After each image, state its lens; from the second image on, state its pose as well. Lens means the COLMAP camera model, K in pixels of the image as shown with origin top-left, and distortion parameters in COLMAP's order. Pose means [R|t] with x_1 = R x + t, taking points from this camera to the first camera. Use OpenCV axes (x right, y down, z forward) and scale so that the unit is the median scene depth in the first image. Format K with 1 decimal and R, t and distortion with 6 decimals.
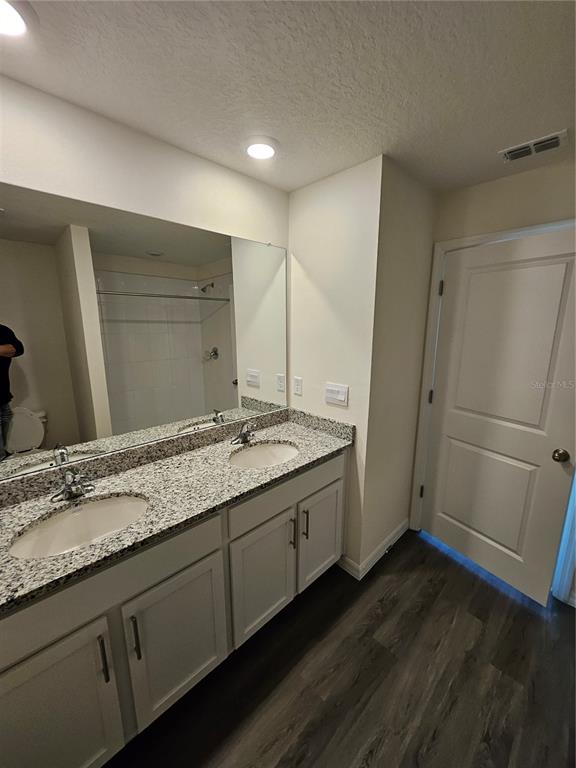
lens RADIAL K [[303.5, 0, 289.2], [0, 303.5, 387.4], [0, 0, 1]] dist [-0.007668, 0.001769]
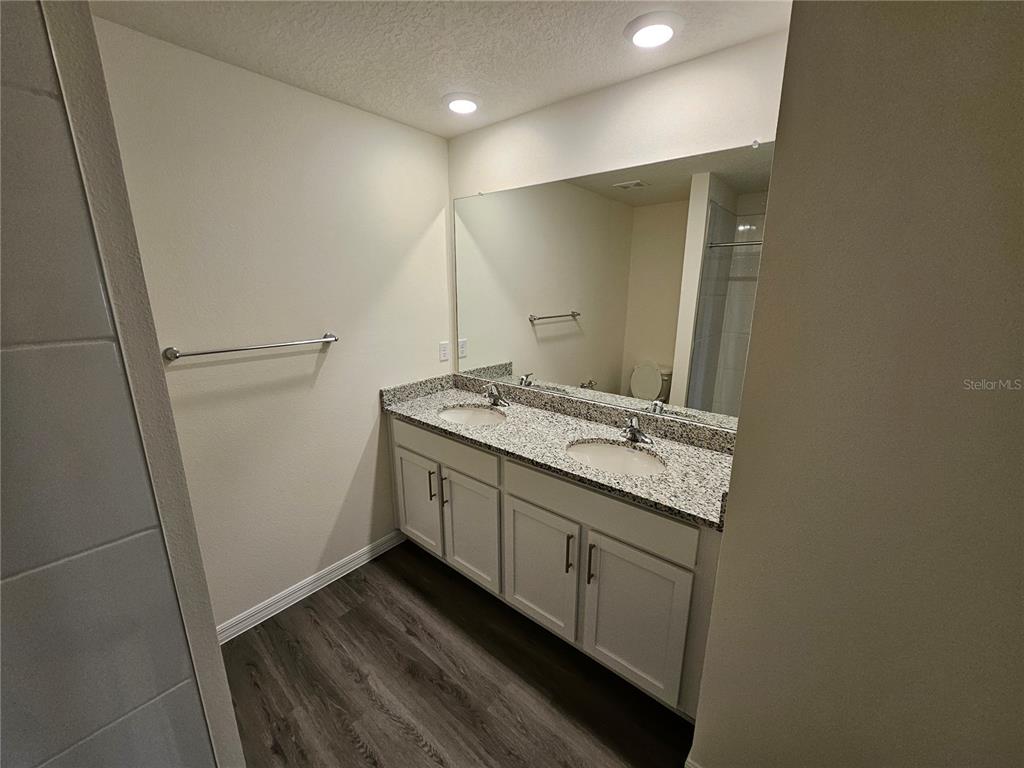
lens RADIAL K [[404.7, 0, 513.3], [0, 404.7, 381.6], [0, 0, 1]] dist [-0.007668, 0.001769]
pose [[0.094745, 0.235044, -0.967356, 0.991587], [-0.199873, 0.956432, 0.212813, -0.146956], [0.975230, 0.173185, 0.137596, 0.706189]]
